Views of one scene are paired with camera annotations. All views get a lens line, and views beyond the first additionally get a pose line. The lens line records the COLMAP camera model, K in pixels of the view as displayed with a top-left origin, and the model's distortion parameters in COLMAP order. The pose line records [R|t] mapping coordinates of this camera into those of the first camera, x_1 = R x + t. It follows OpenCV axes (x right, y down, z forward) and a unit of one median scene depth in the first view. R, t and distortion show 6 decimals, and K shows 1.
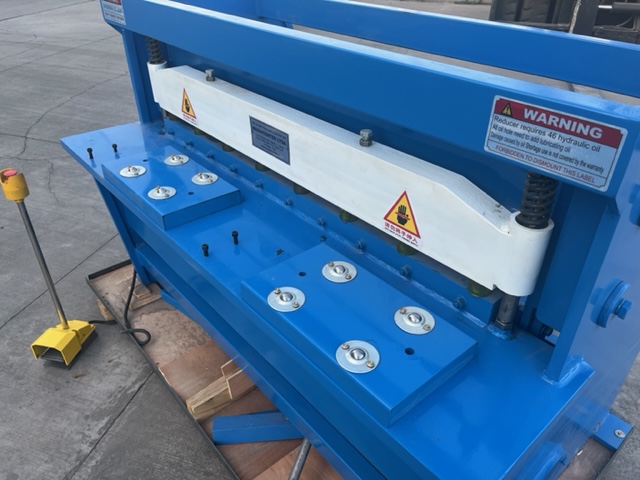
lens RADIAL K [[483.3, 0, 316.2], [0, 483.3, 234.6], [0, 0, 1]] dist [0.045213, -0.048631]
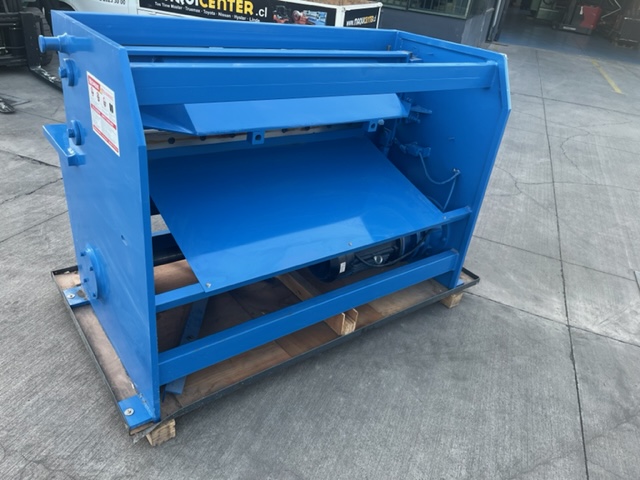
lens RADIAL K [[483.3, 0, 320.5], [0, 483.3, 239.8], [0, 0, 1]] dist [0.045213, -0.048631]
pose [[-0.053807, 0.479313, -0.875993, 1.260052], [-0.638557, 0.657929, 0.399218, -0.507076], [0.767691, 0.580852, 0.270667, 0.748712]]
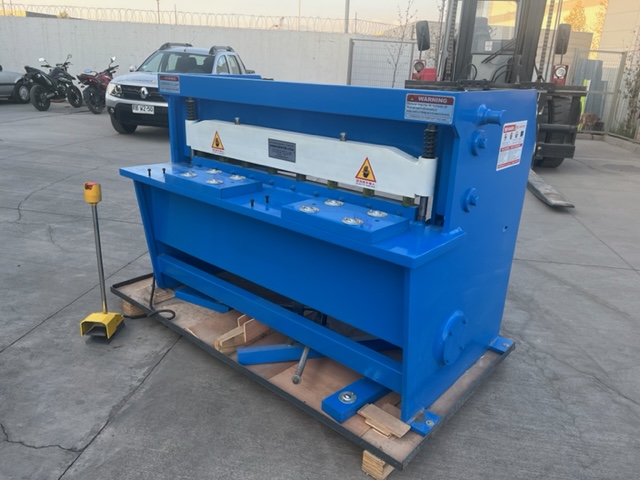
lens RADIAL K [[483.3, 0, 317.6], [0, 483.3, 236.7], [0, 0, 1]] dist [0.045213, -0.048631]
pose [[0.988657, -0.011570, 0.149744, -0.172671], [0.046446, 0.971709, -0.231569, 0.371721], [-0.142829, 0.235897, 0.961224, -0.426861]]
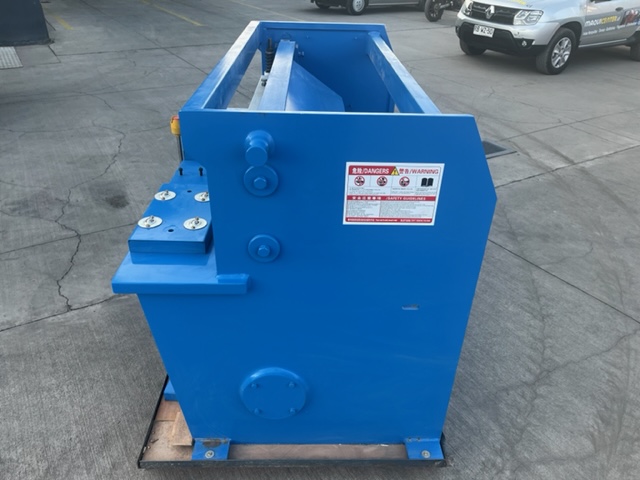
lens RADIAL K [[483.3, 0, 321.0], [0, 483.3, 244.1], [0, 0, 1]] dist [0.045213, -0.048631]
pose [[0.772003, 0.349317, -0.531027, 0.792186], [-0.368673, 0.926642, 0.073584, -0.026743], [0.517776, 0.138968, 0.844154, -0.117114]]
